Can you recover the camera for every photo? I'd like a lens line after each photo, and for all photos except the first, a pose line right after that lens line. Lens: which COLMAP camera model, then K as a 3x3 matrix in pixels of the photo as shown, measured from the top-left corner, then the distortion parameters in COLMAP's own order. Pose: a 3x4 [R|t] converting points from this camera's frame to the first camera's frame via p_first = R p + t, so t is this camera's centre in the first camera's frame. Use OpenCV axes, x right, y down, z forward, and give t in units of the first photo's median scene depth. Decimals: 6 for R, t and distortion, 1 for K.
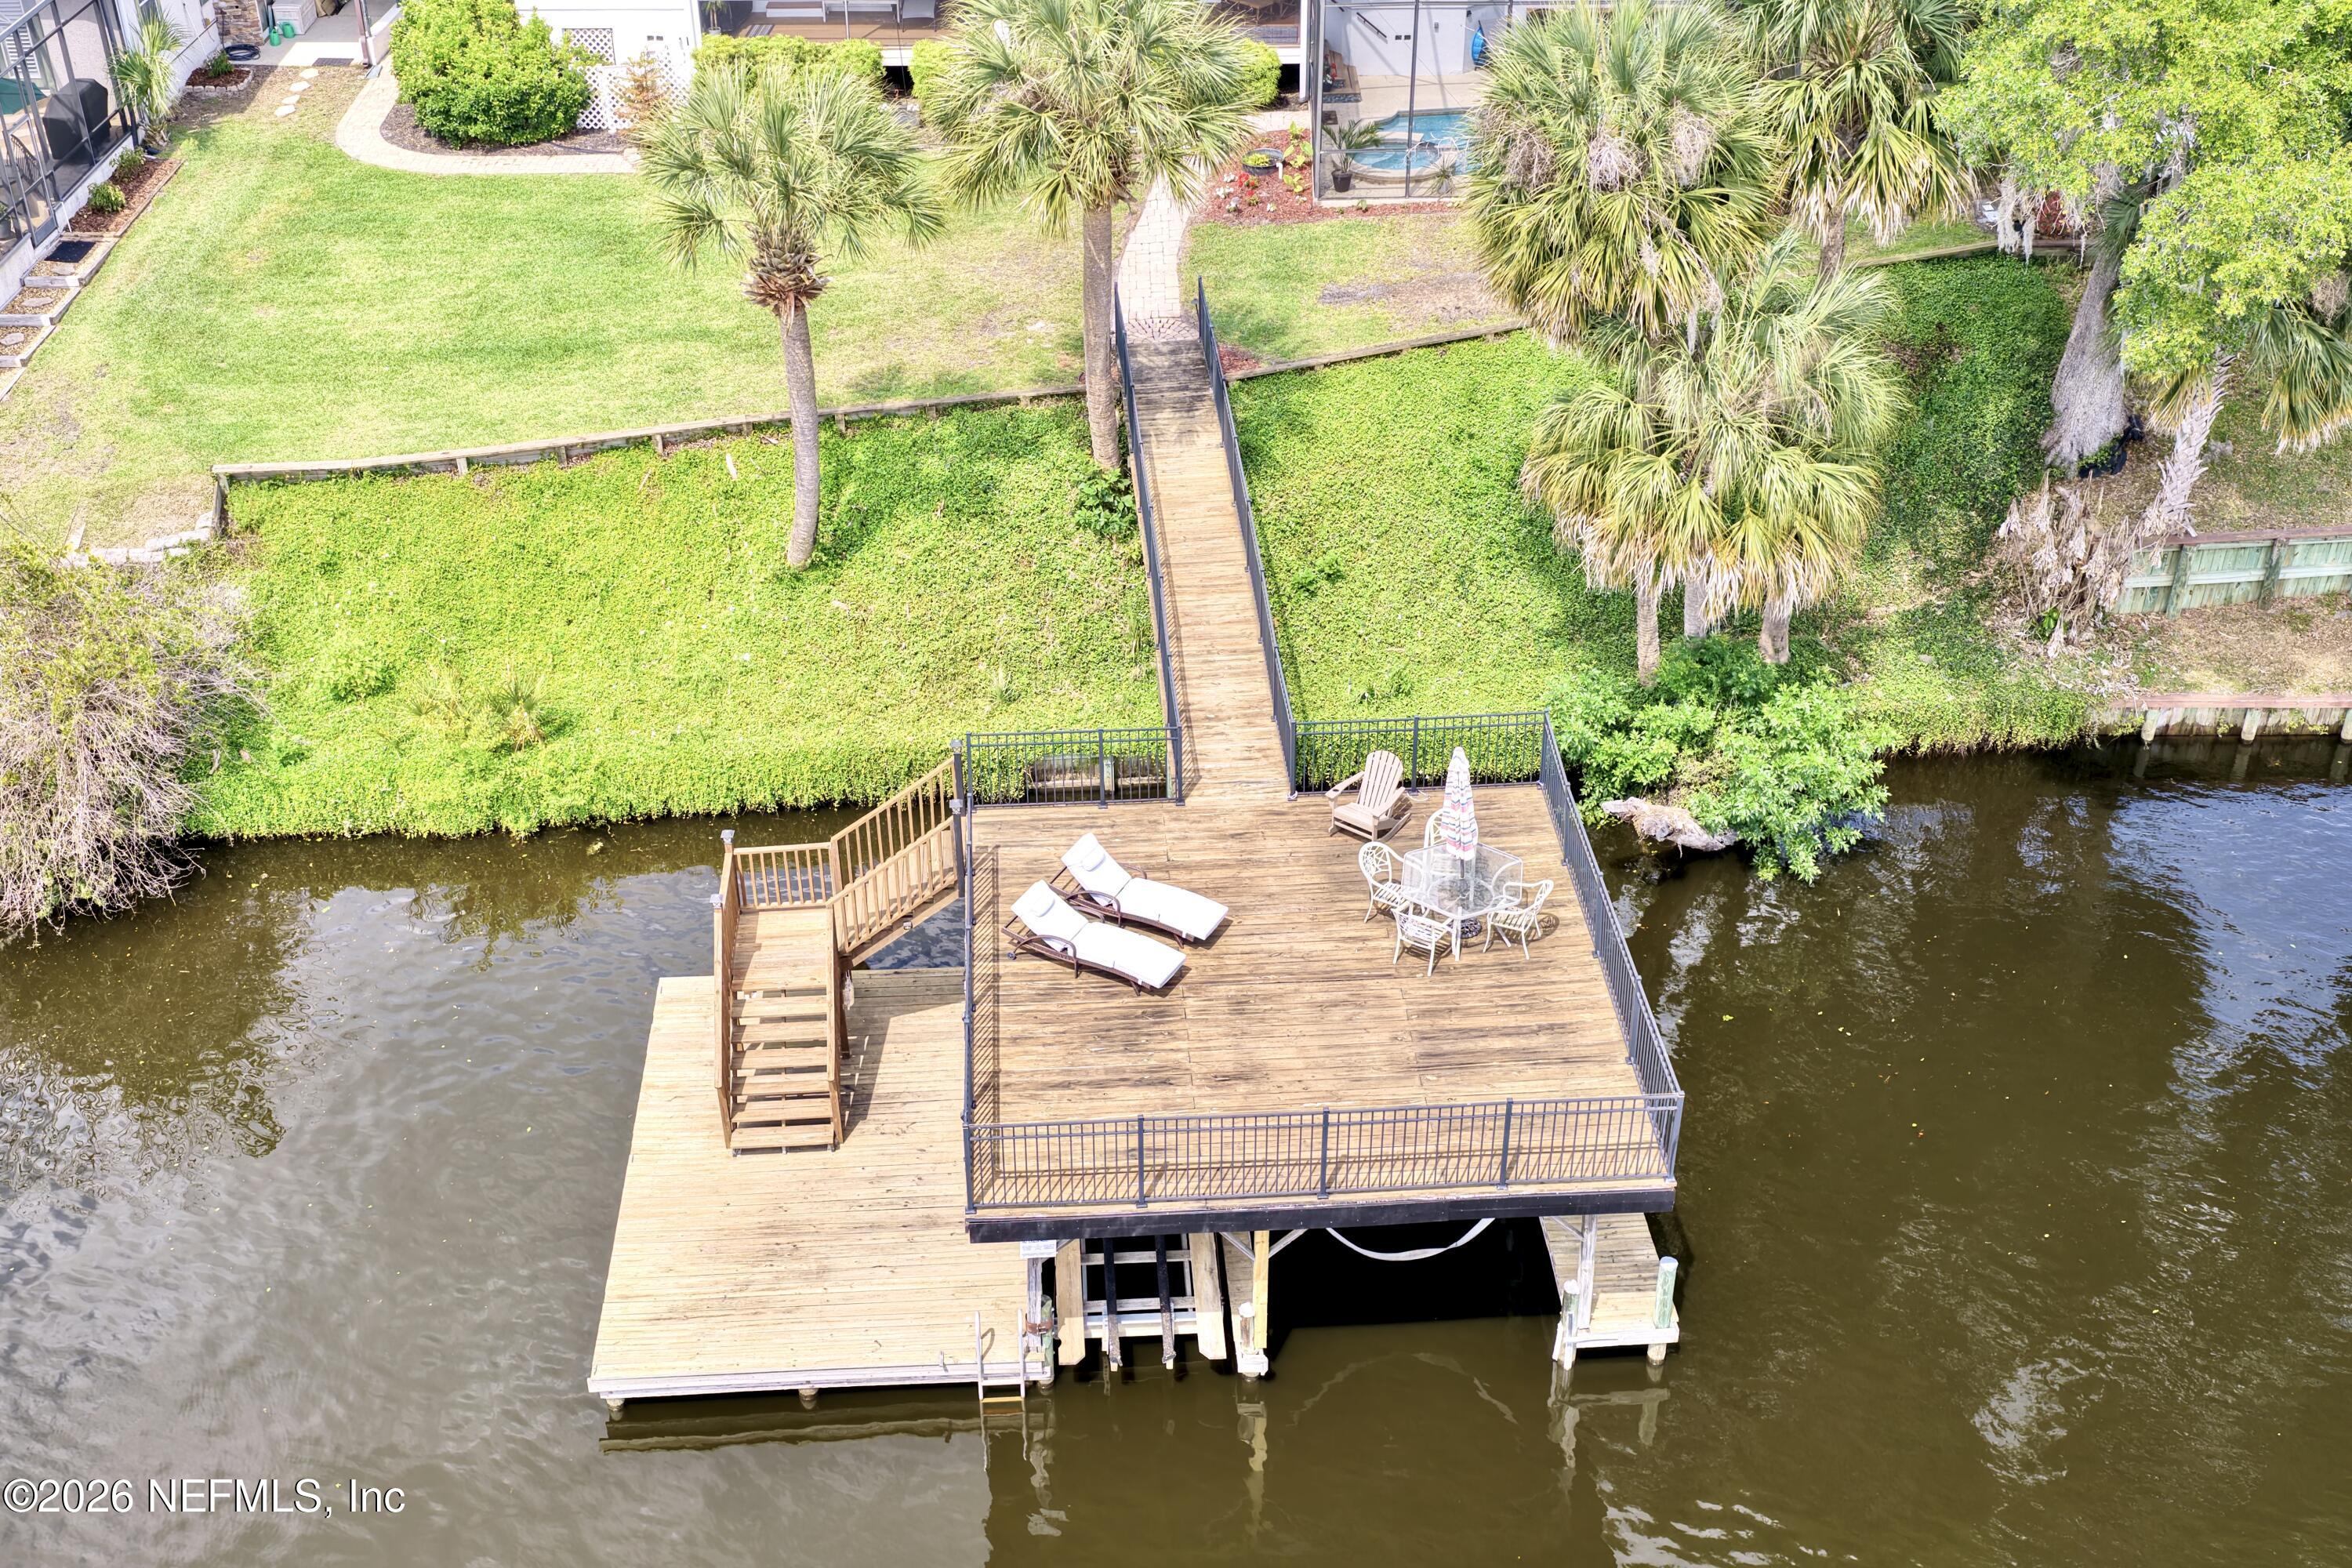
lens RADIAL K [[2563.8, 0, 1176.0], [0, 2563.8, 784.0], [0, 0, 1]] dist [-0.010568, 0.026748]
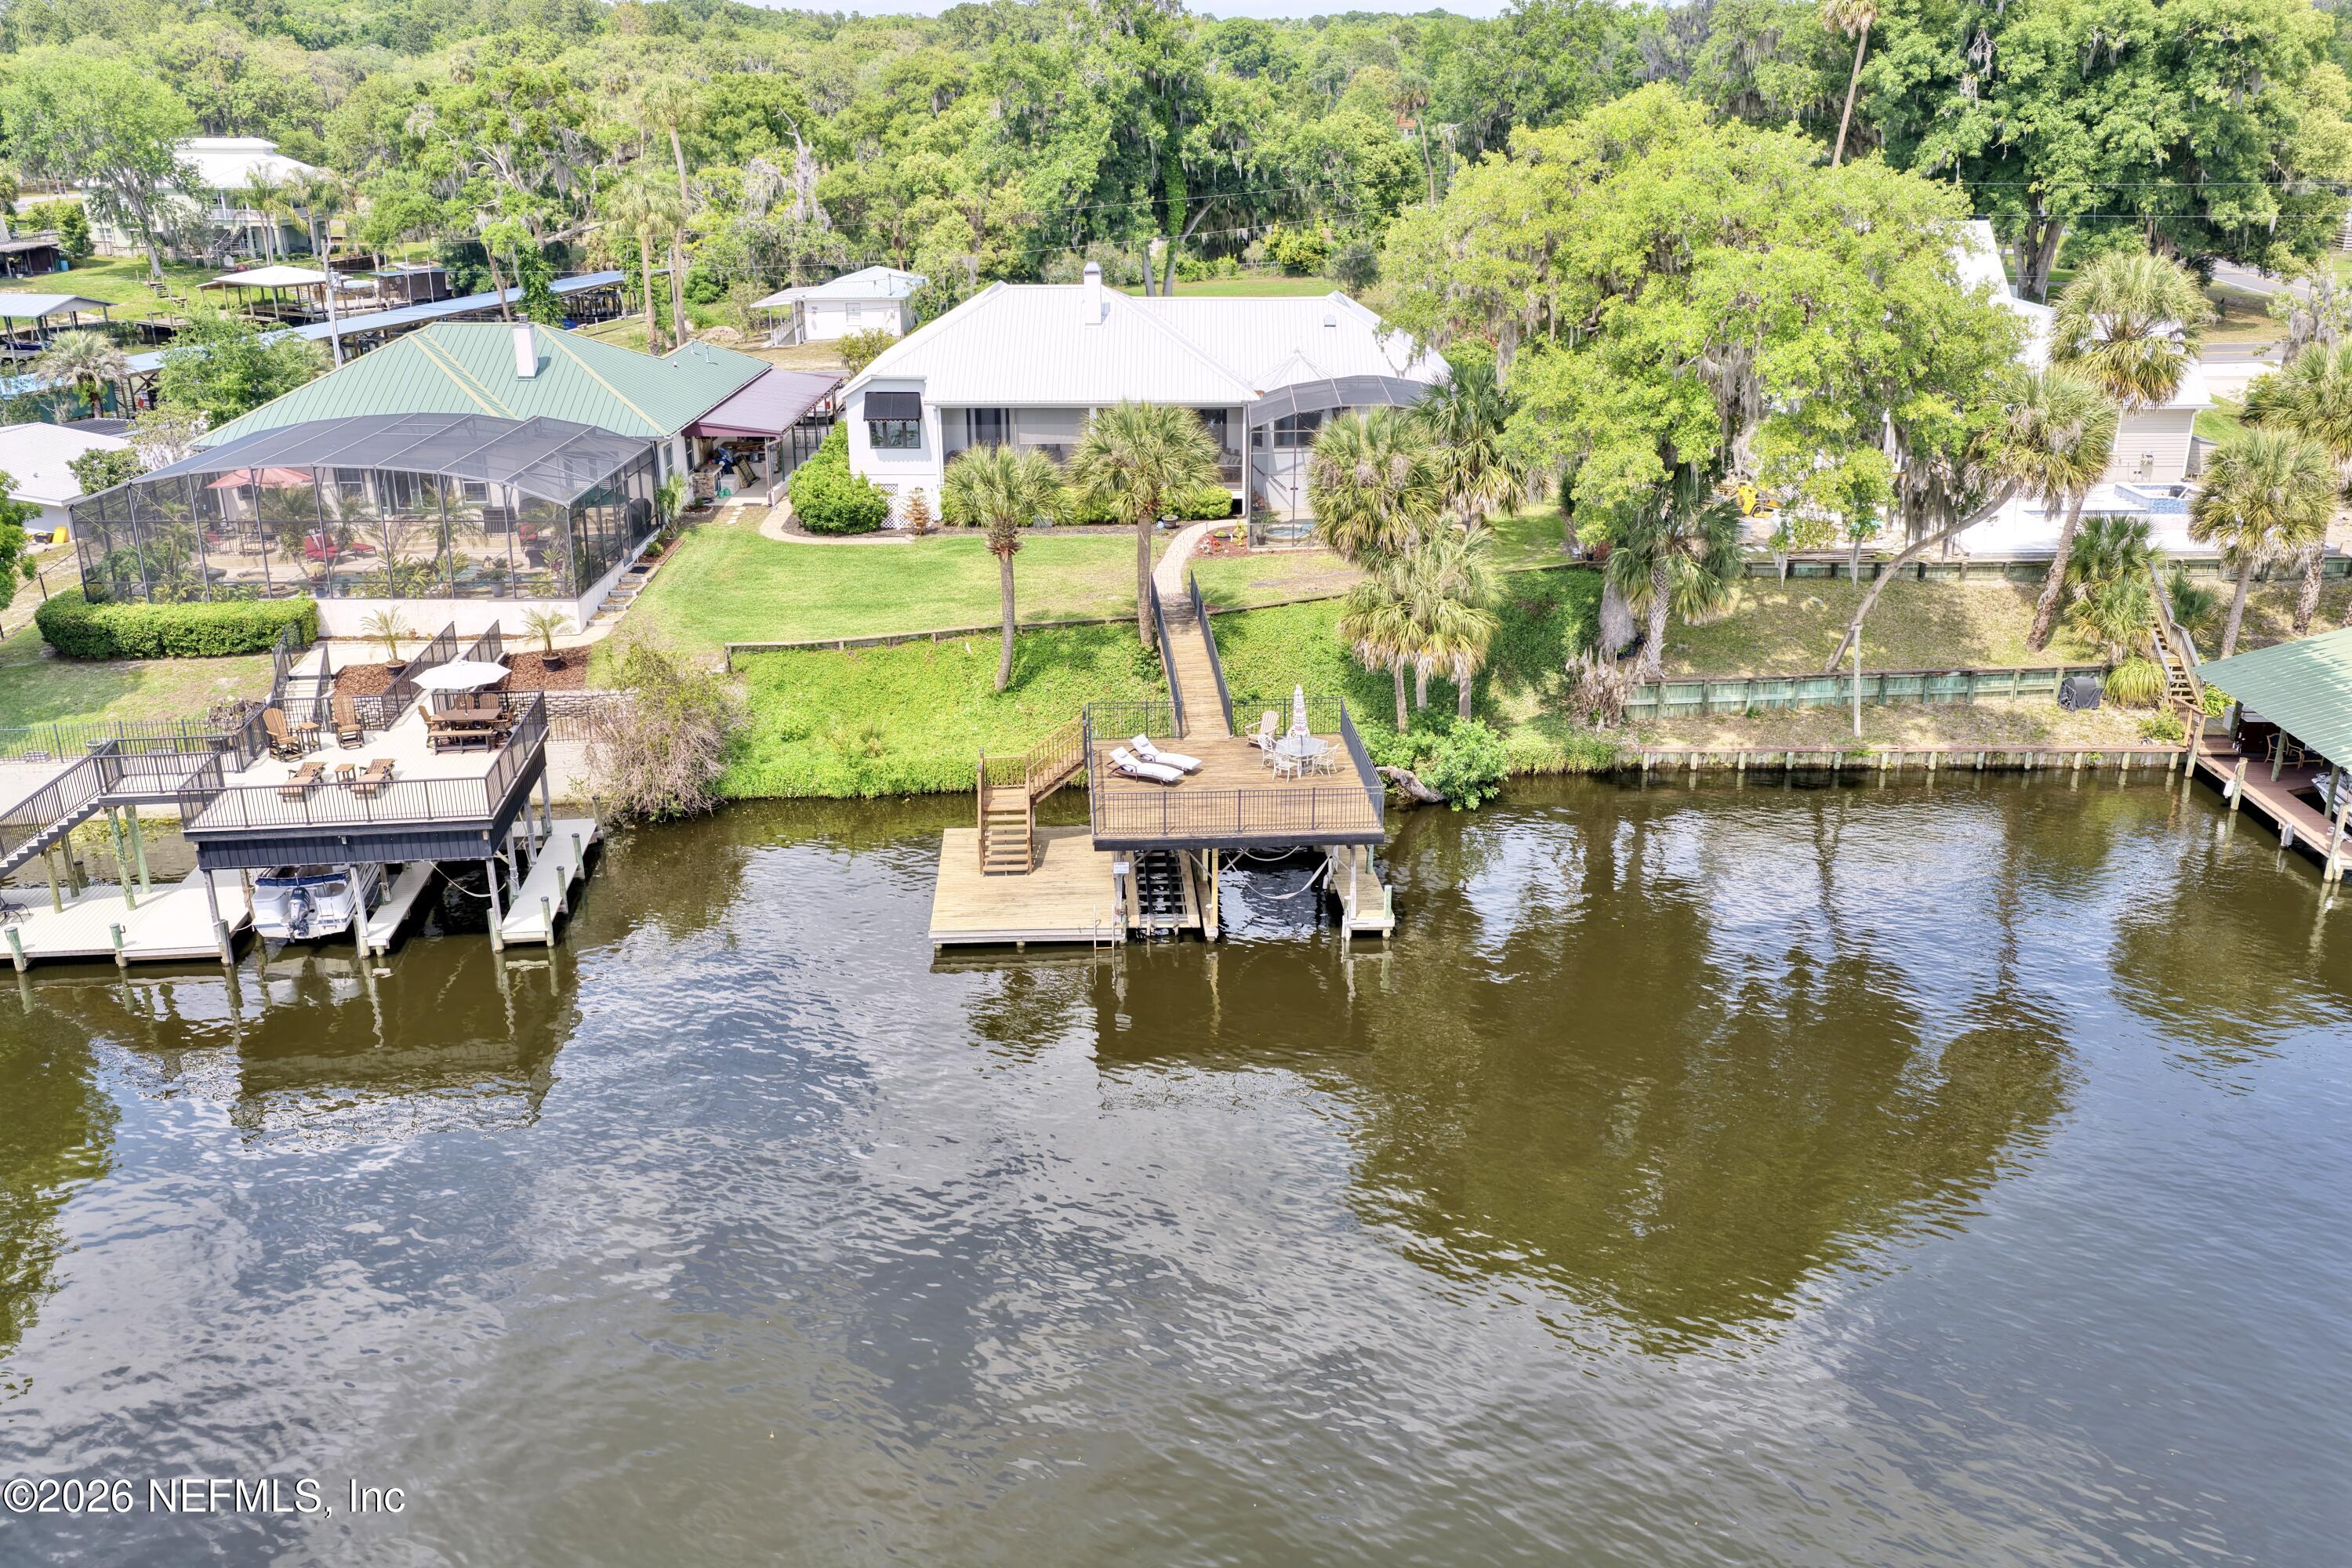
lens RADIAL K [[1961.4, 0, 1176.0], [0, 1961.4, 784.0], [0, 0, 1]] dist [0.003536, 0.001571]
pose [[0.999995, 0.002271, -0.002228, 0.000615], [-0.002726, 0.972730, -0.231924, 0.363924], [0.001640, 0.231929, 0.972731, -0.548775]]
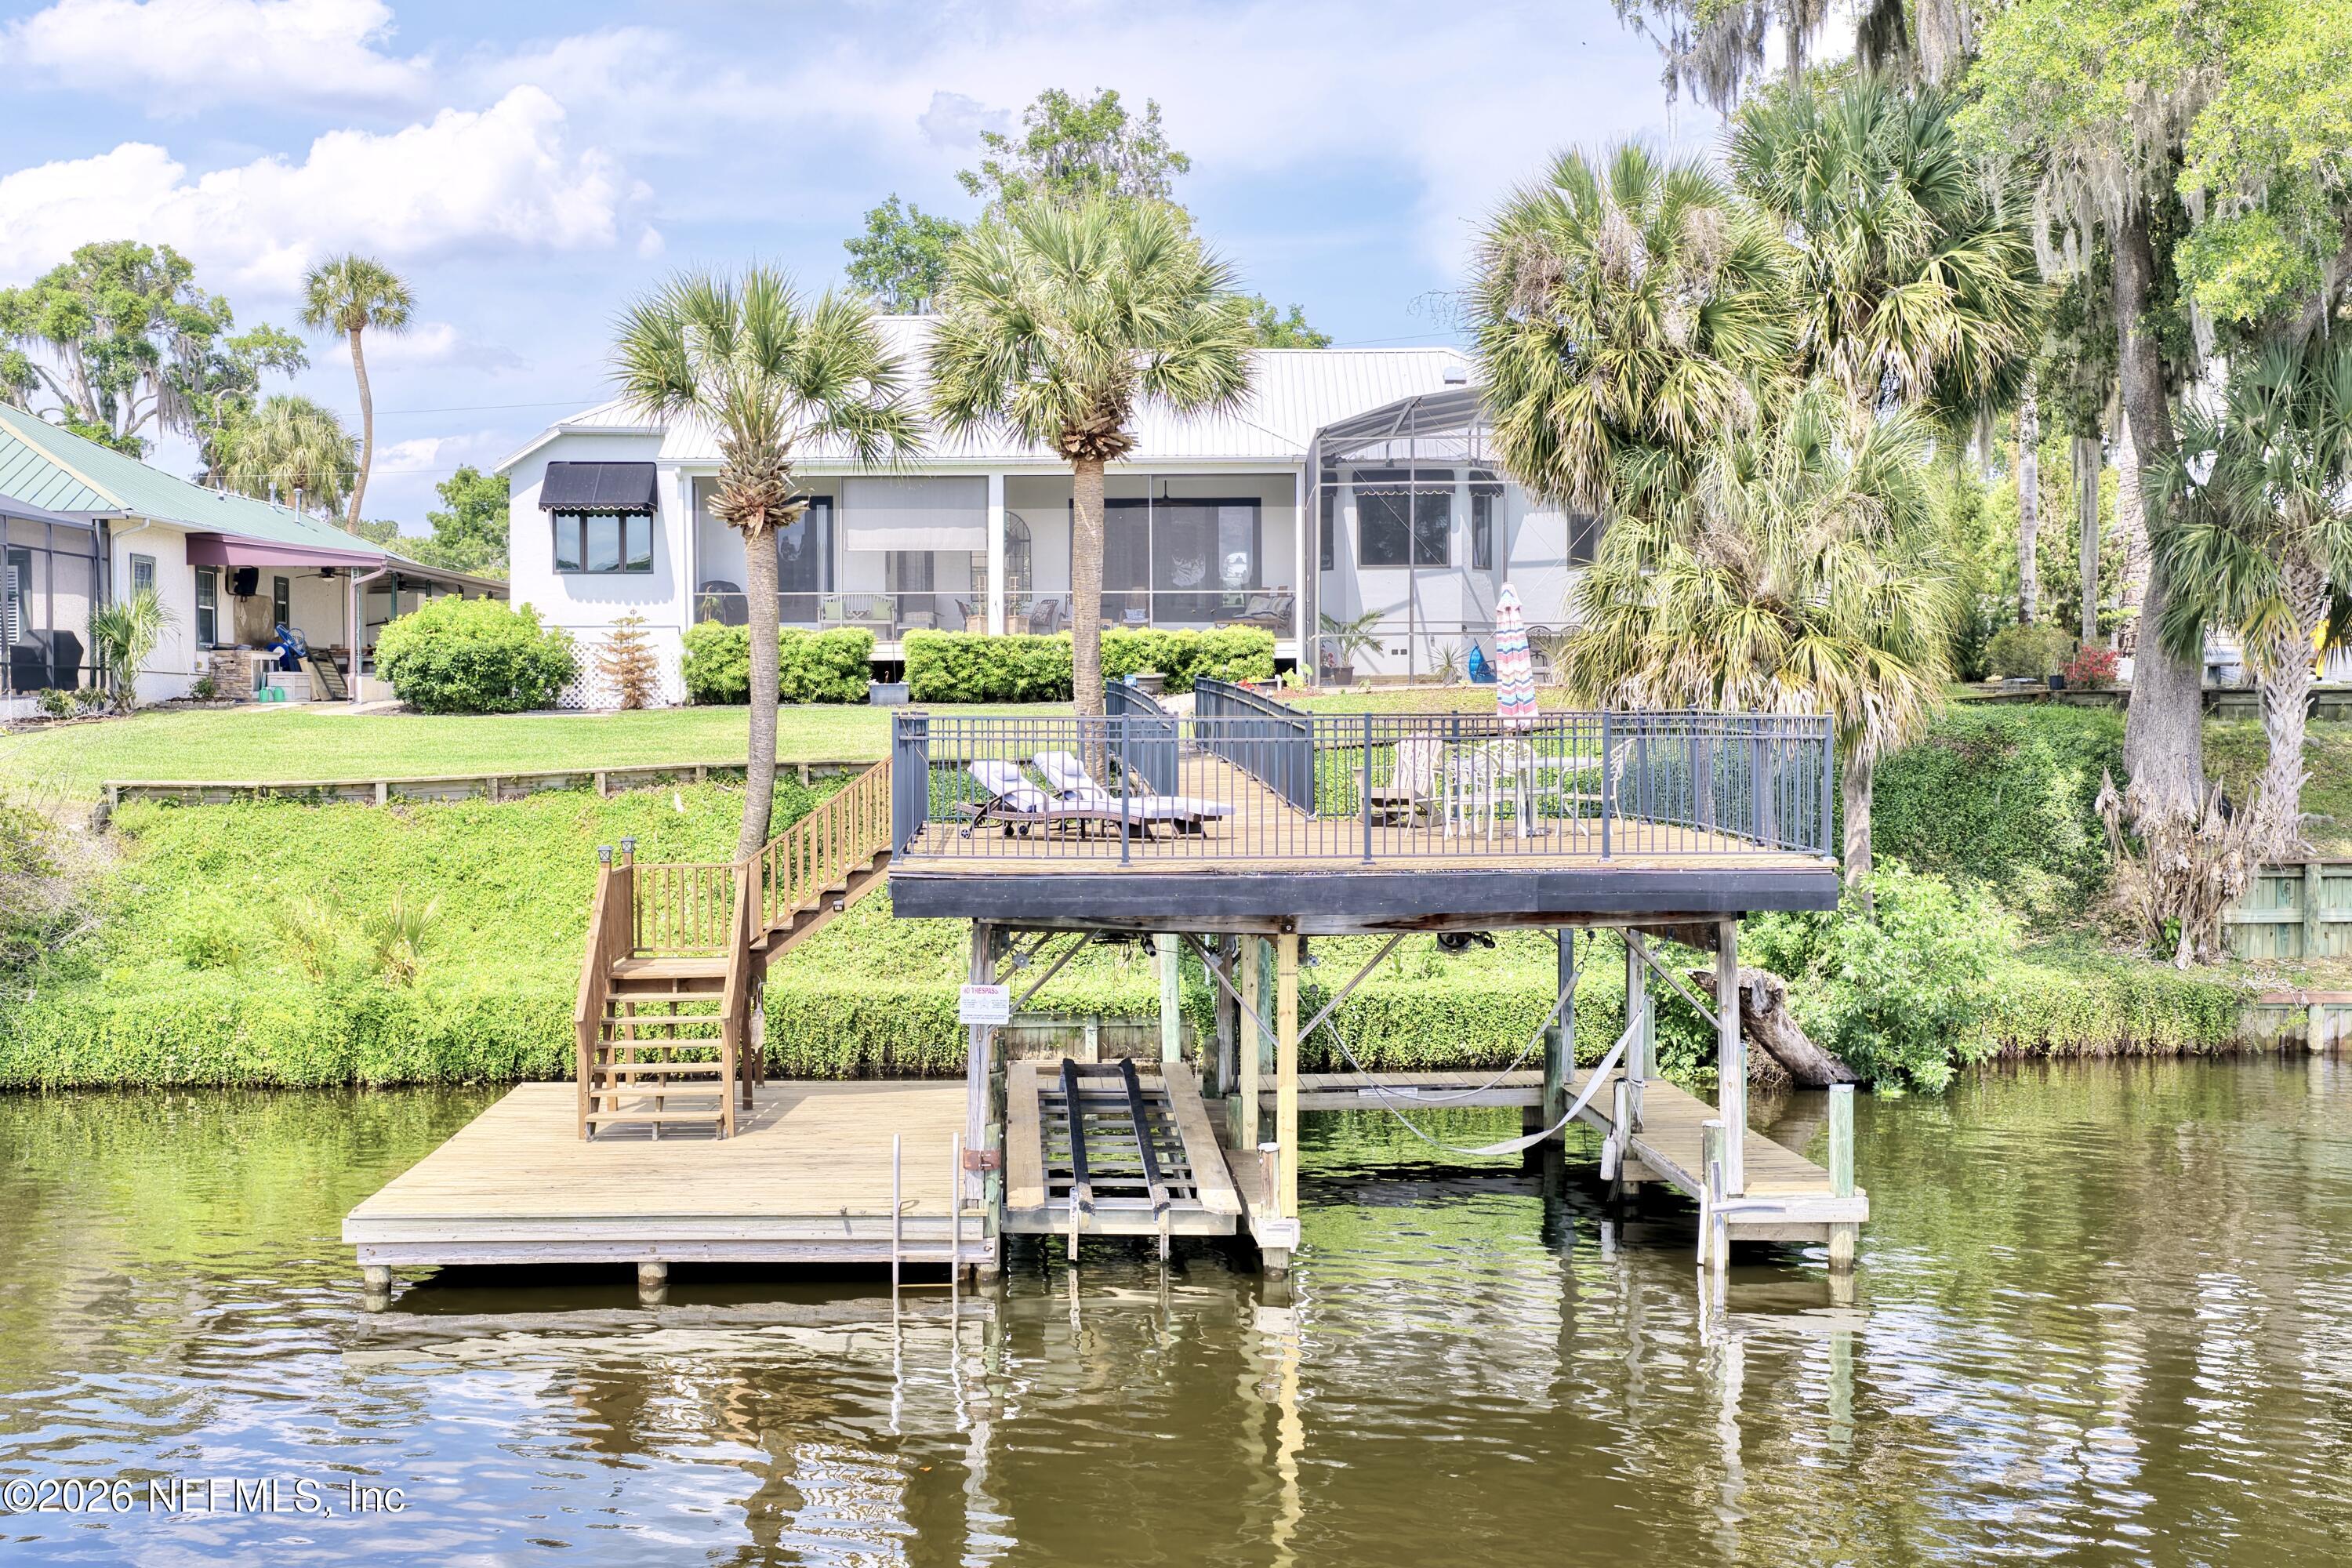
lens RADIAL K [[2563.8, 0, 1176.0], [0, 2563.8, 784.0], [0, 0, 1]] dist [-0.010568, 0.026748]
pose [[0.999995, 0.001519, 0.002835, -0.000919], [0.000224, 0.846458, -0.532456, 0.357584], [-0.003209, 0.532454, 0.846453, 0.235271]]
